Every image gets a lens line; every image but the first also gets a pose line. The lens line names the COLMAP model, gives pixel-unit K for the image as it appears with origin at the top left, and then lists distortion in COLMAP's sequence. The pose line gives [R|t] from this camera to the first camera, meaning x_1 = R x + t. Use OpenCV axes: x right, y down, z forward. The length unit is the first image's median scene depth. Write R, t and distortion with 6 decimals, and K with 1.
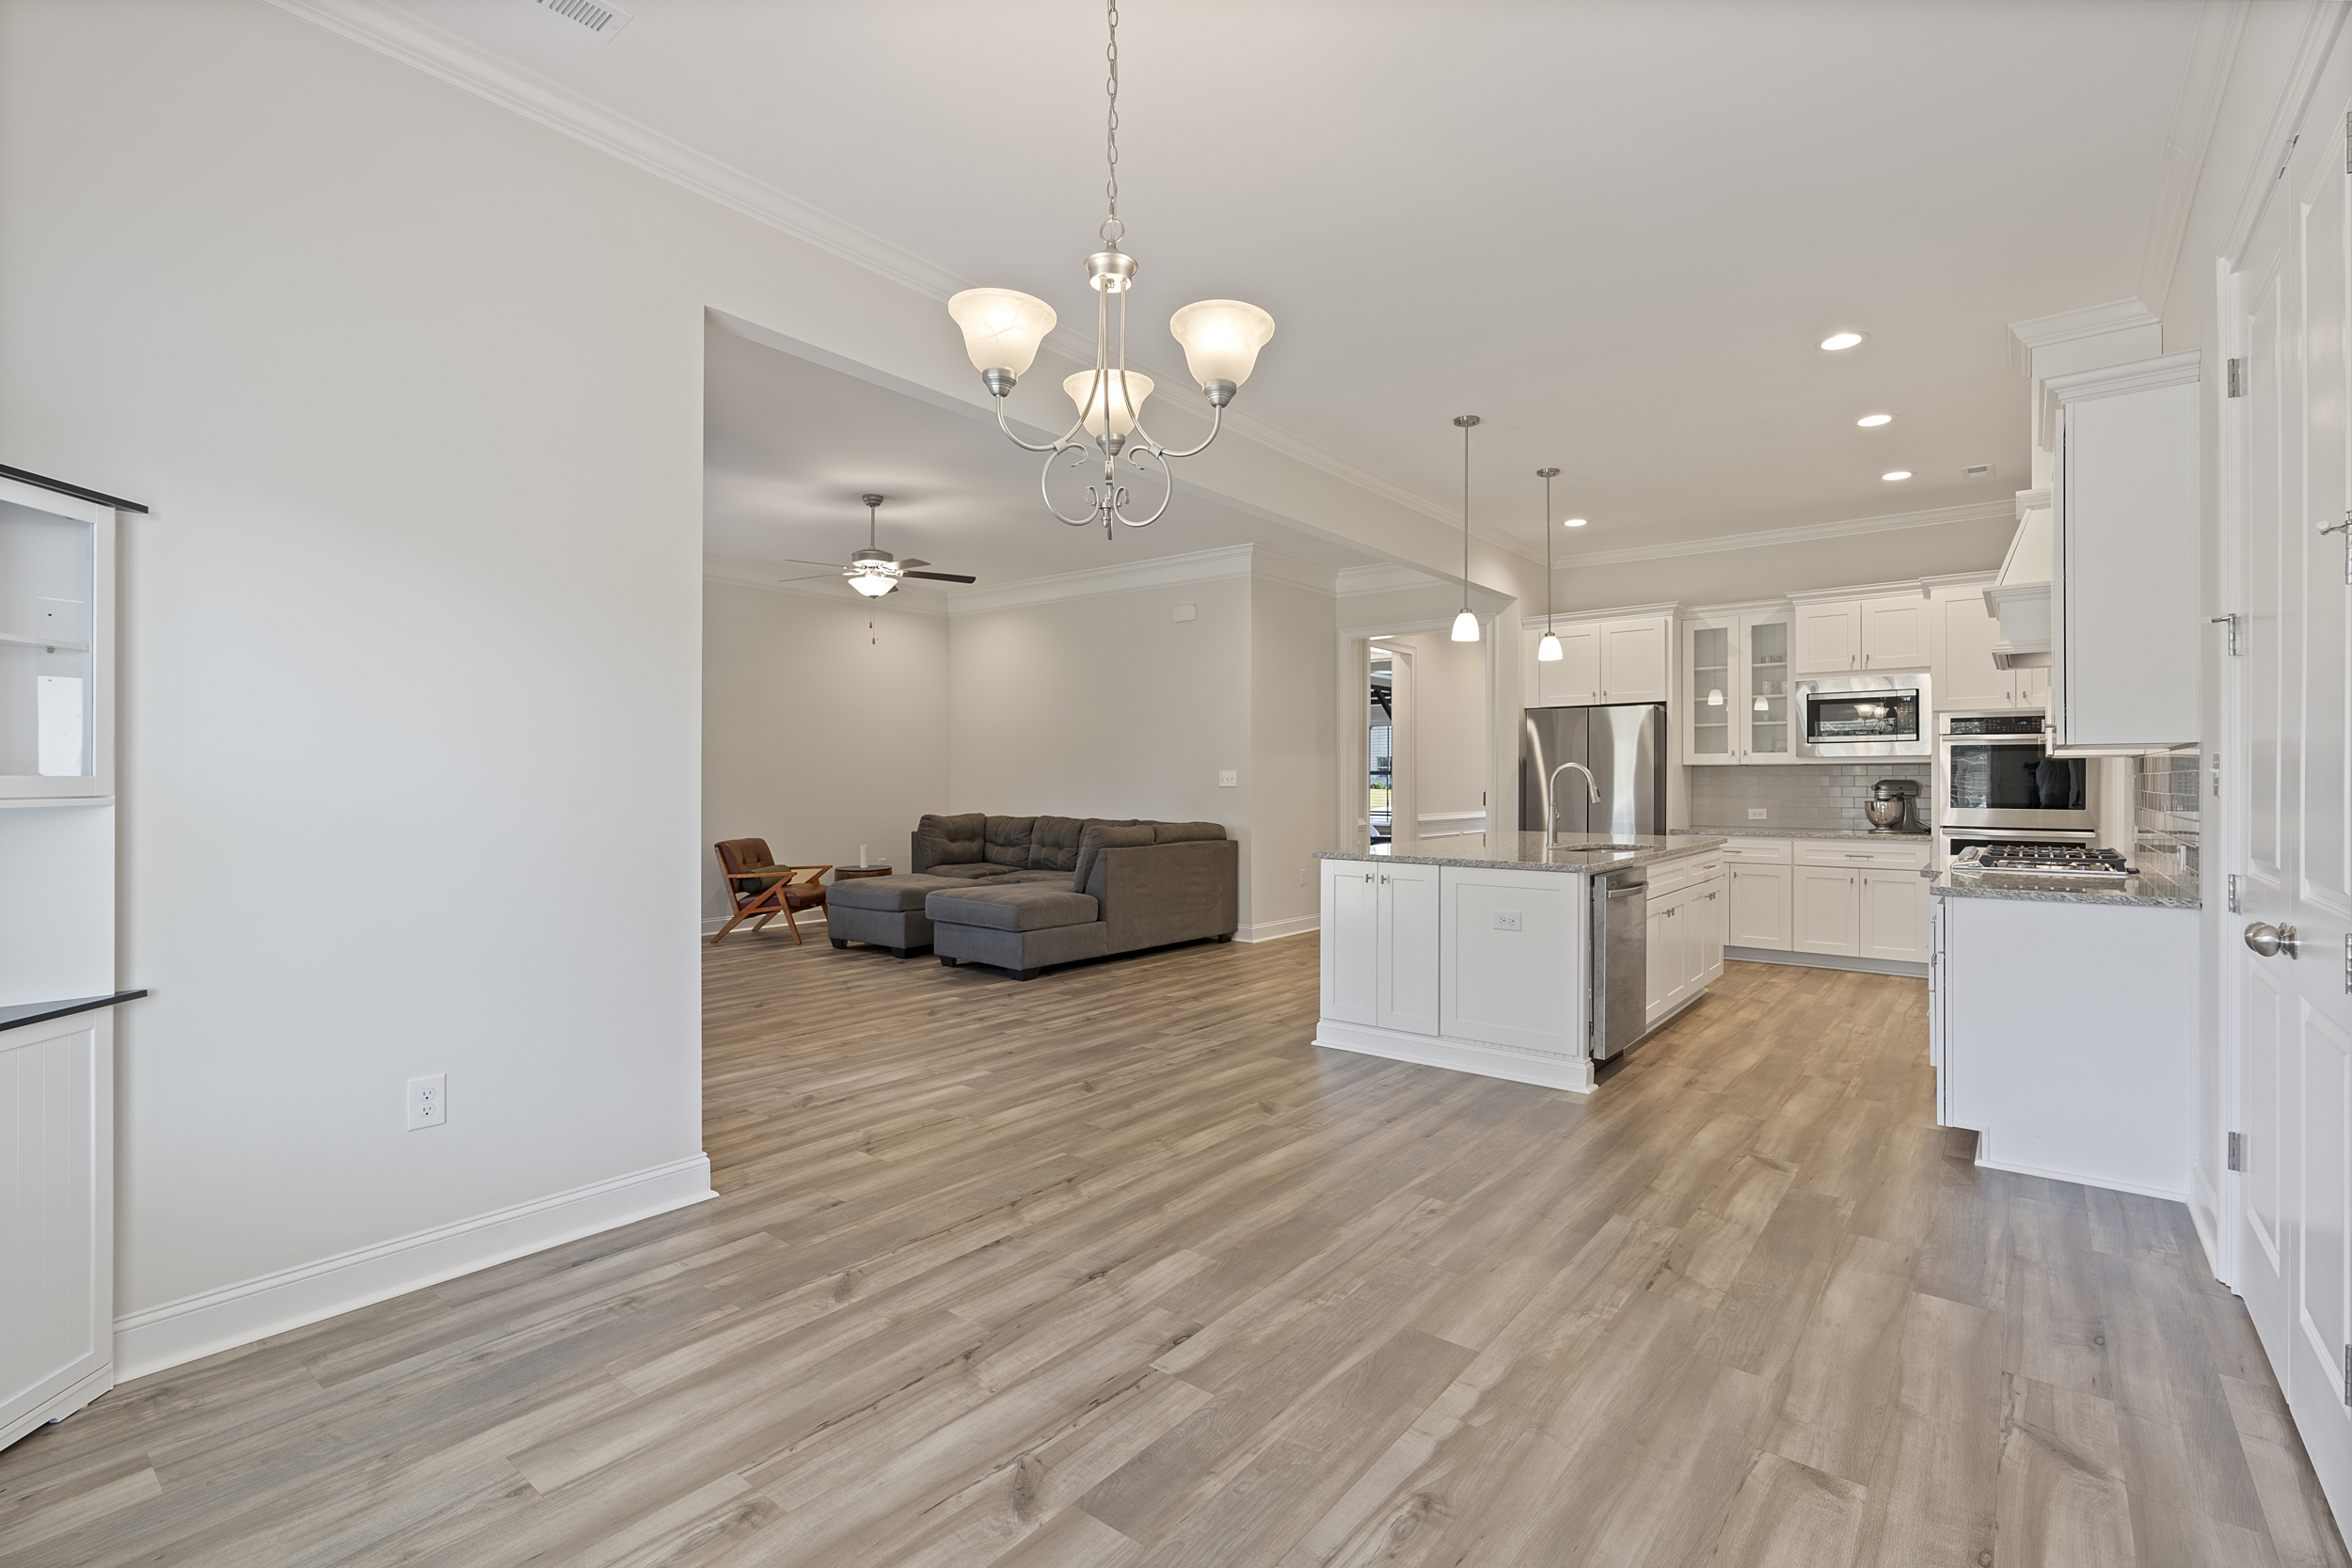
lens RADIAL K [[1065.3, 0, 1183.2], [0, 1065.3, 778.0], [0, 0, 1]] dist [-0.009281, 0.002990]
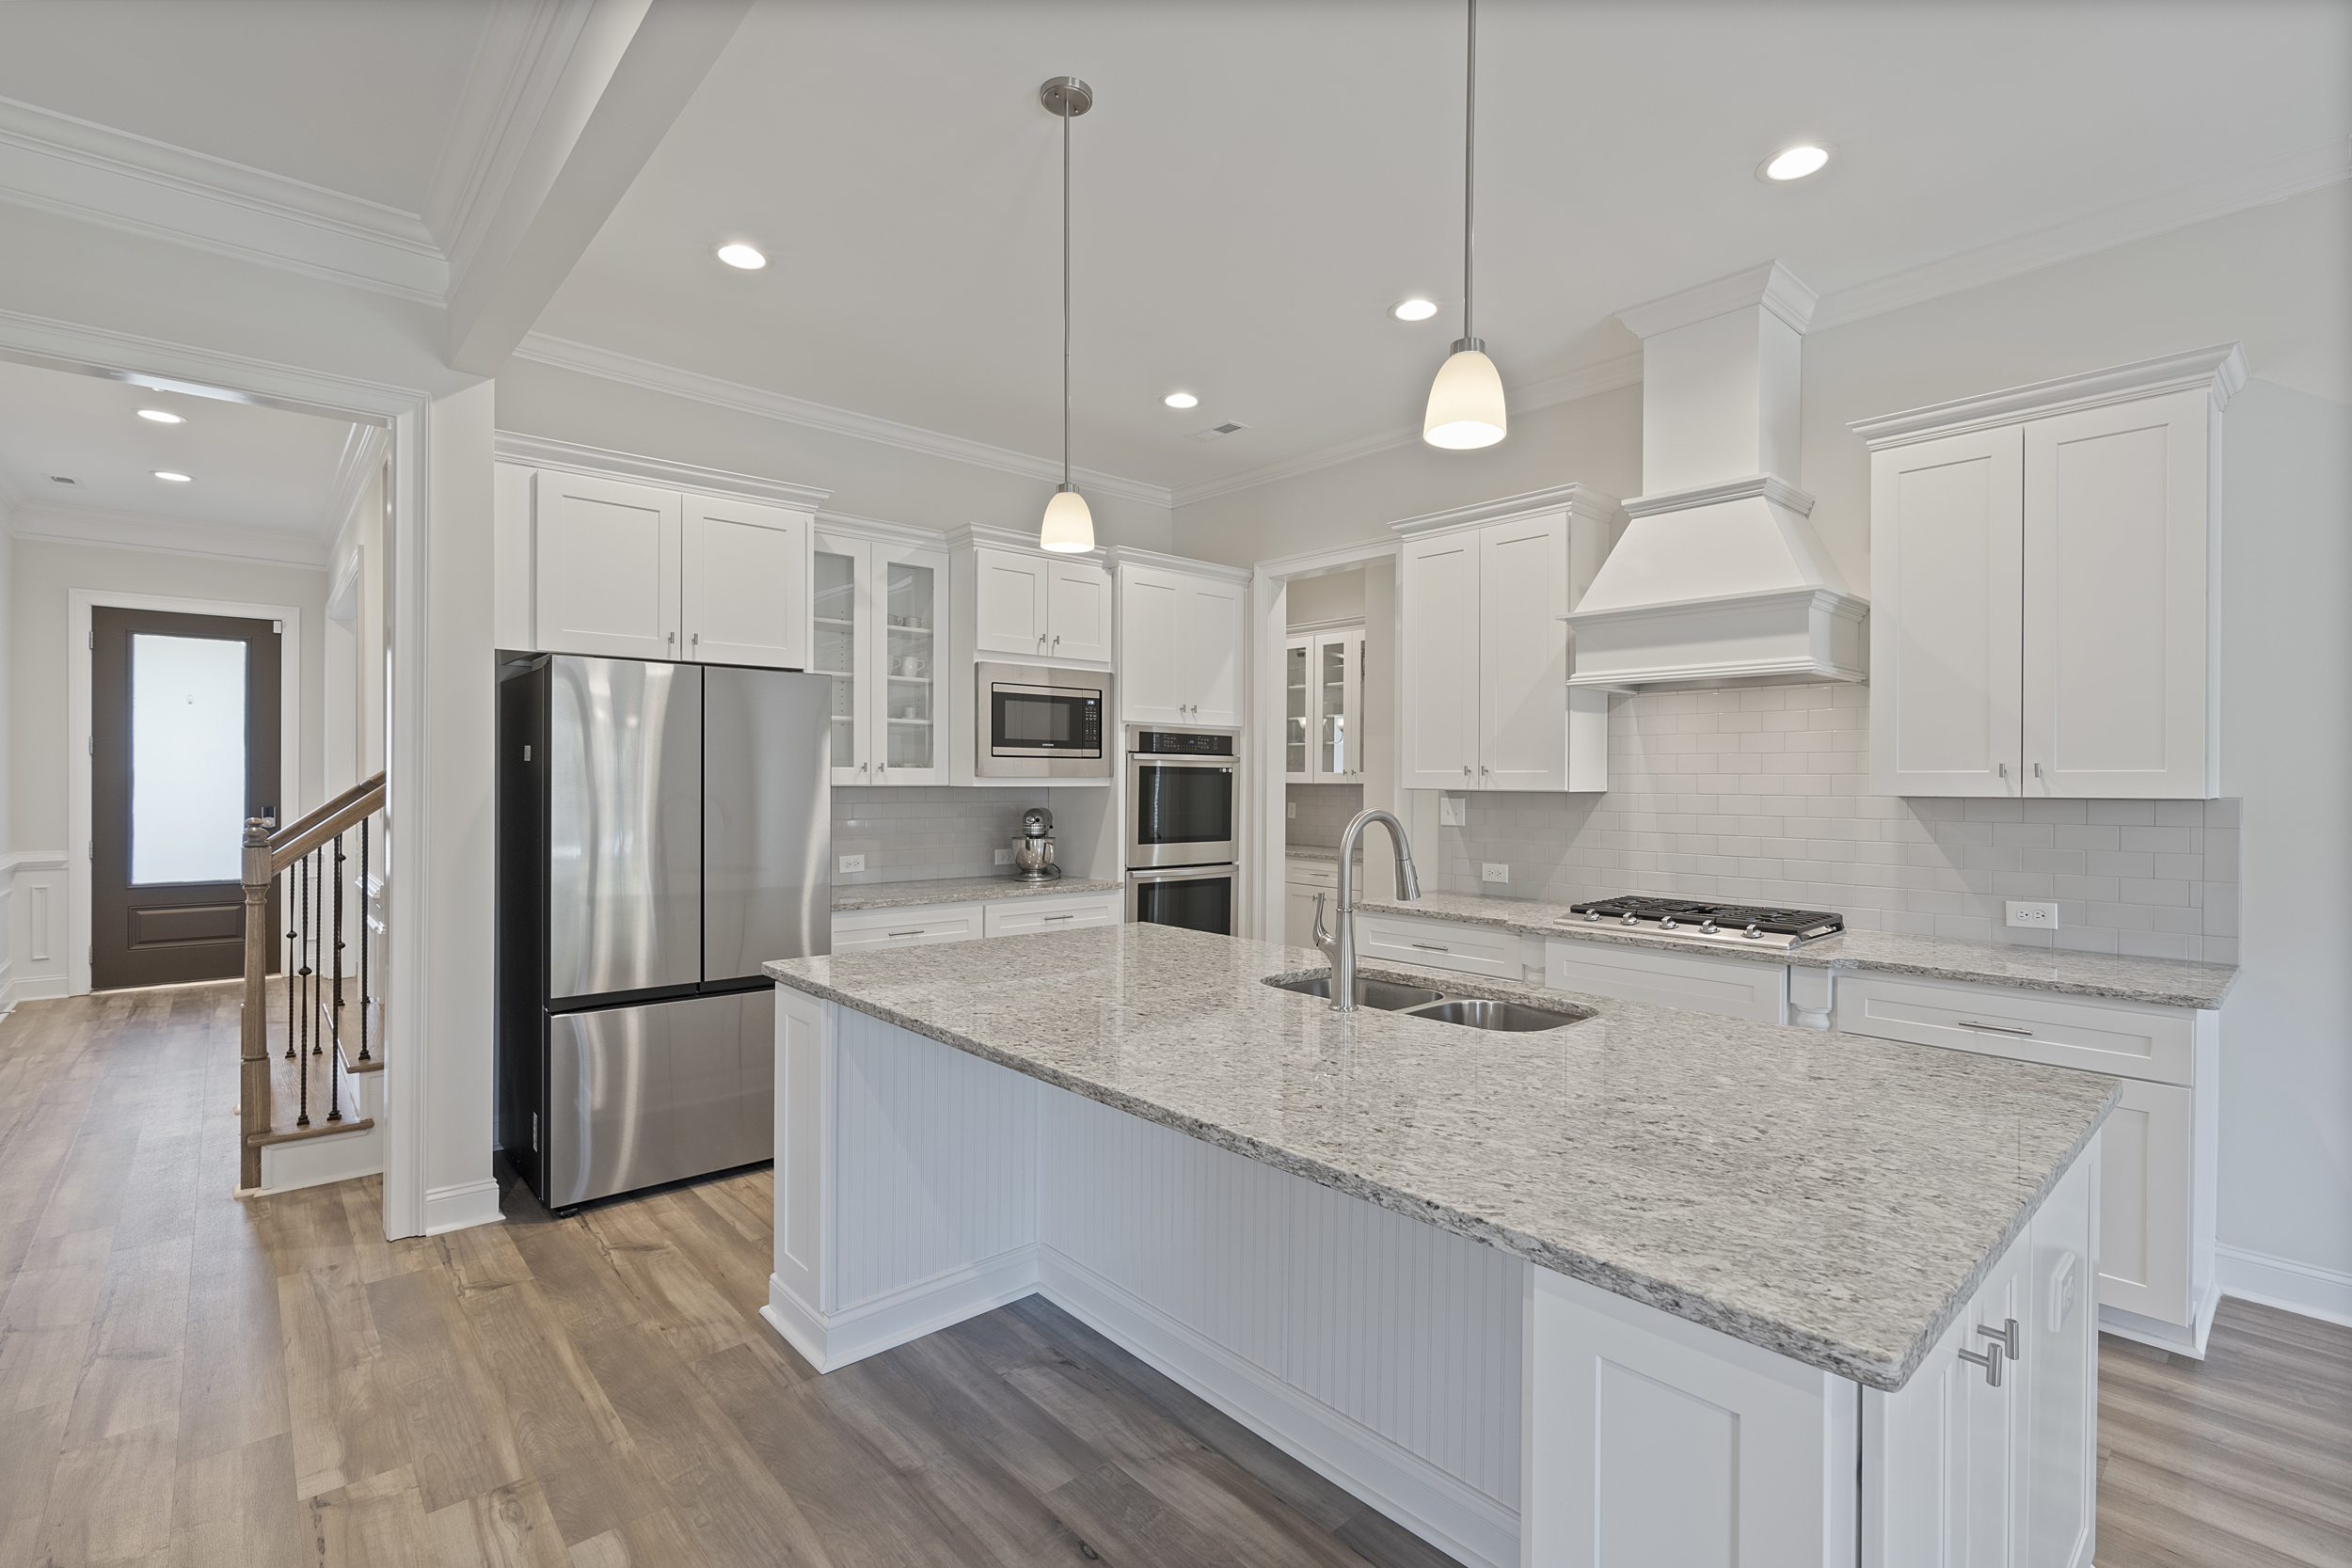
lens RADIAL K [[1065.3, 0, 1176.7], [0, 1065.3, 786.1], [0, 0, 1]] dist [-0.009281, 0.002990]
pose [[0.167161, -0.002374, 0.985927, -0.047544], [-0.007680, 0.999964, 0.003710, -0.016482], [-0.985900, -0.008192, 0.167136, 0.726414]]
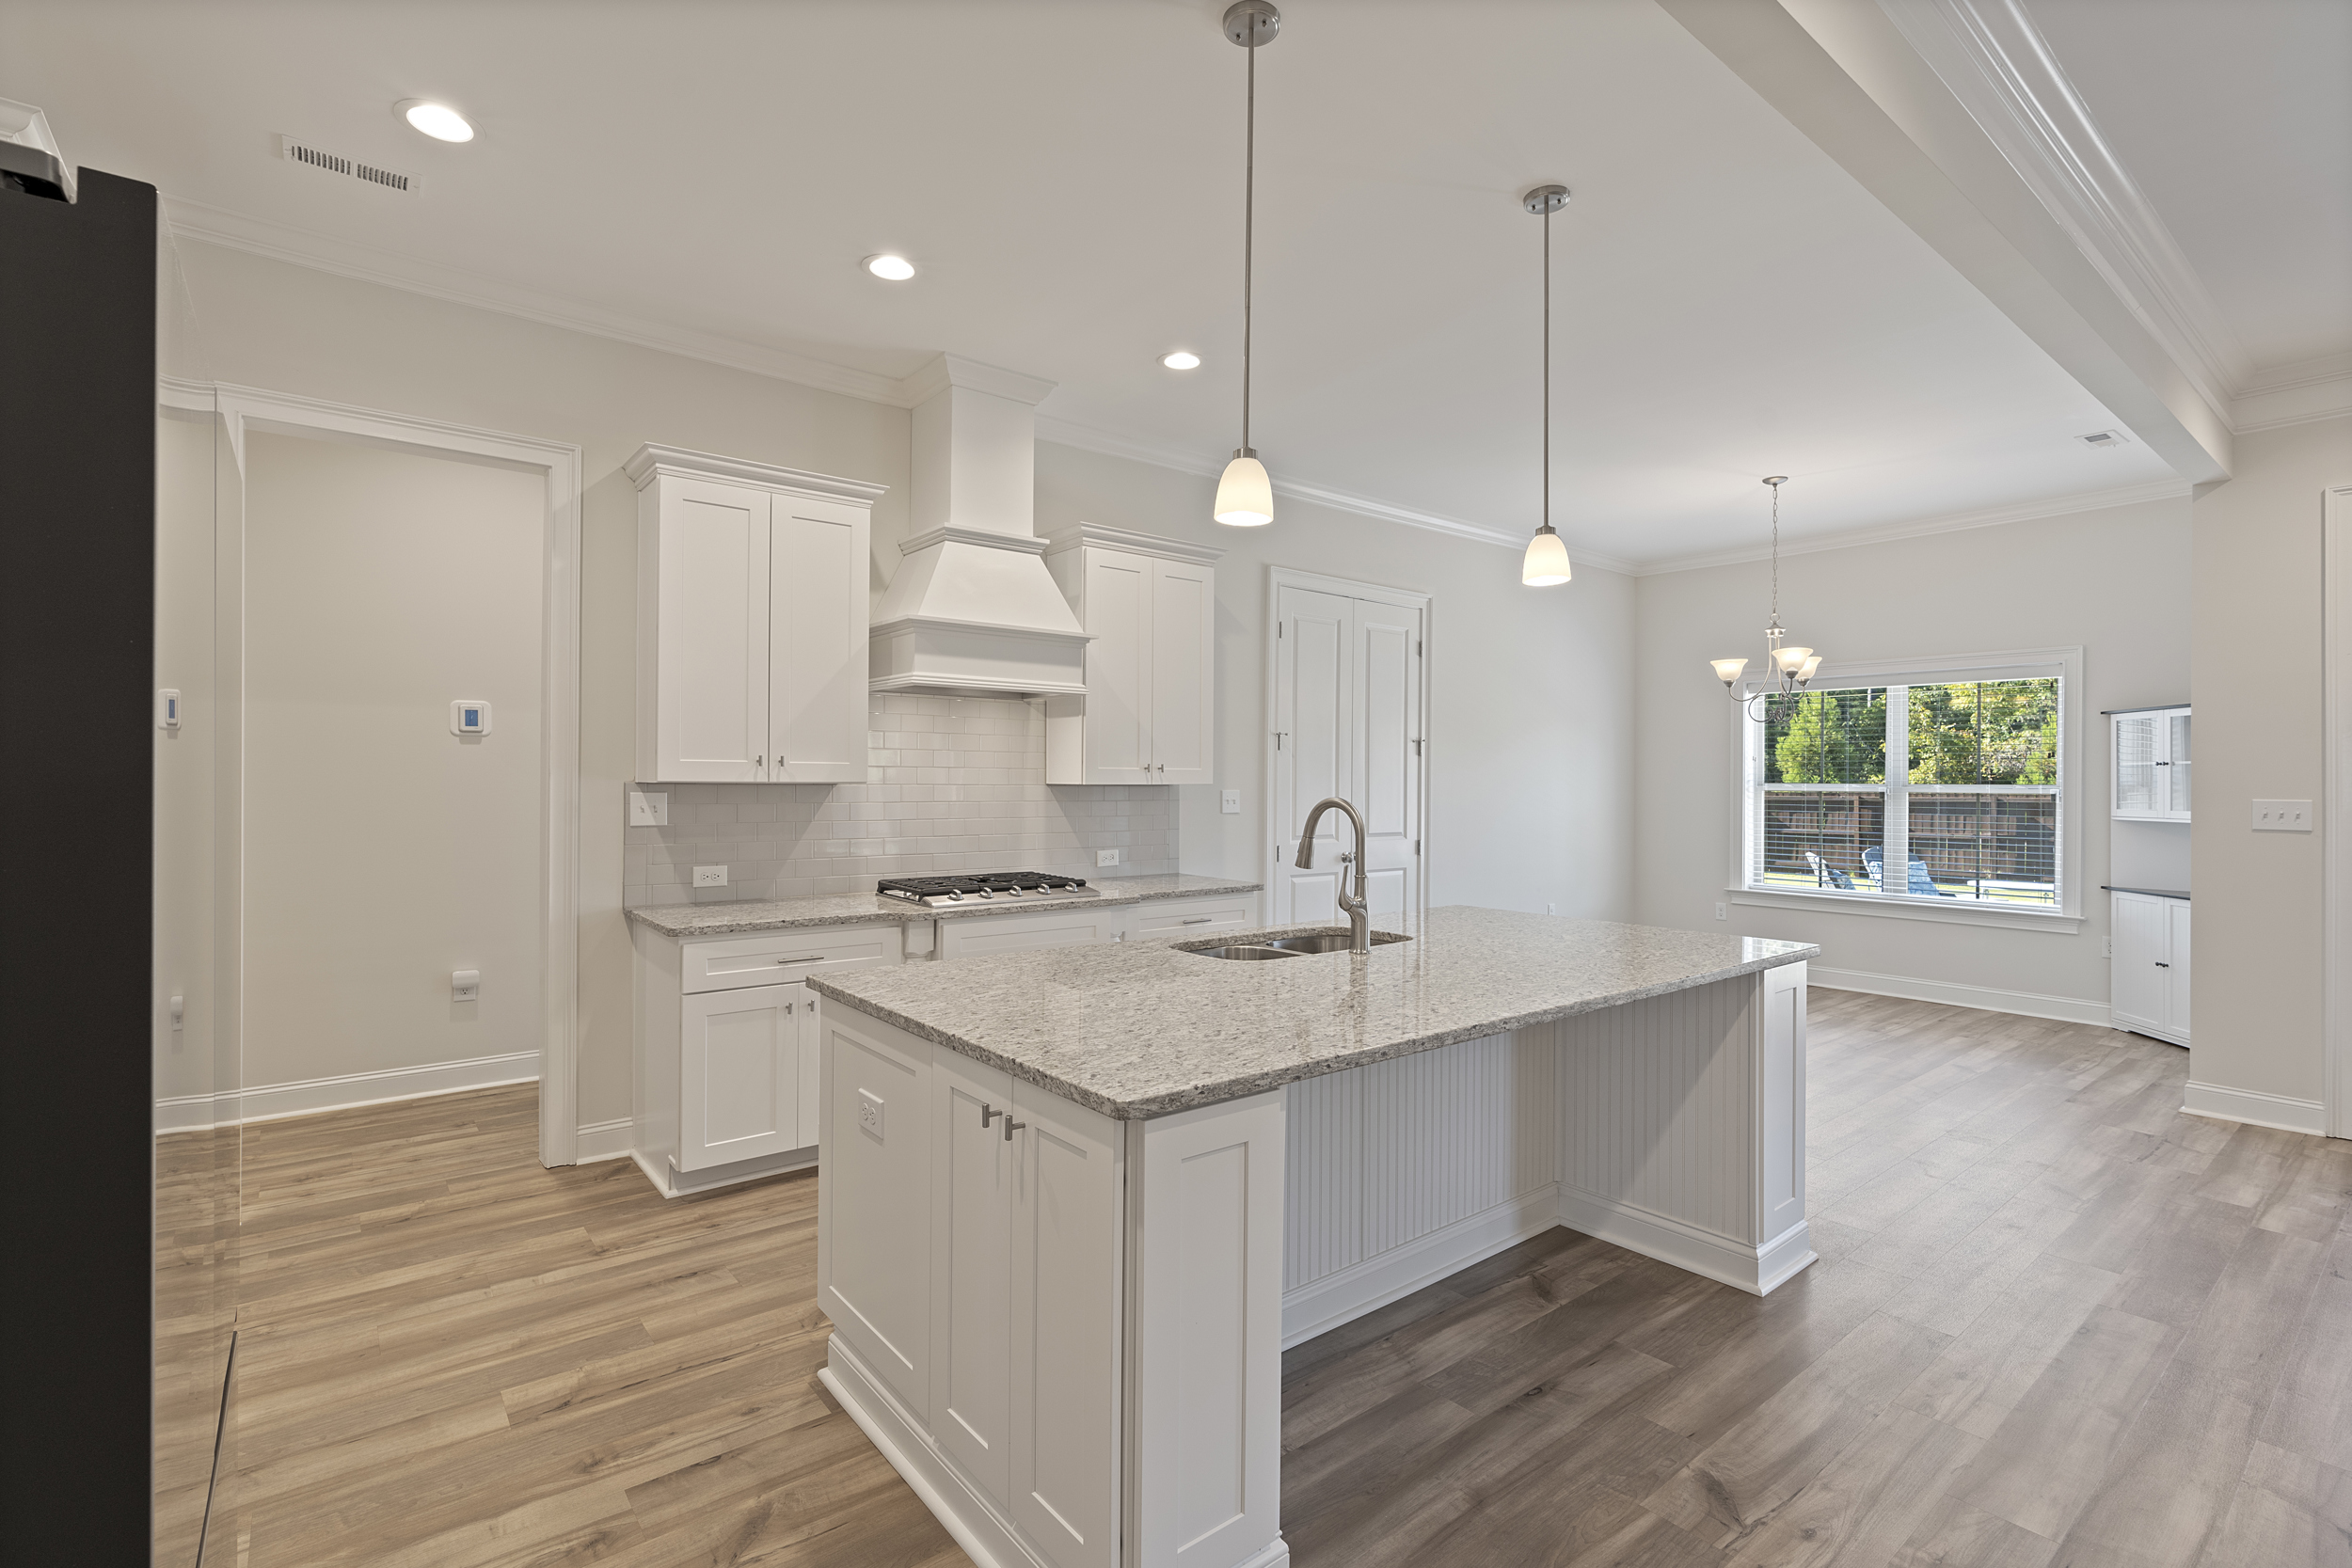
lens RADIAL K [[1065.3, 0, 1189.4], [0, 1065.3, 787.9], [0, 0, 1]] dist [-0.009281, 0.002990]
pose [[-0.975856, -0.008699, 0.218243, 0.228481], [-0.007369, 0.999949, 0.006910, -0.016091], [-0.218292, 0.005134, -0.975870, 1.117750]]
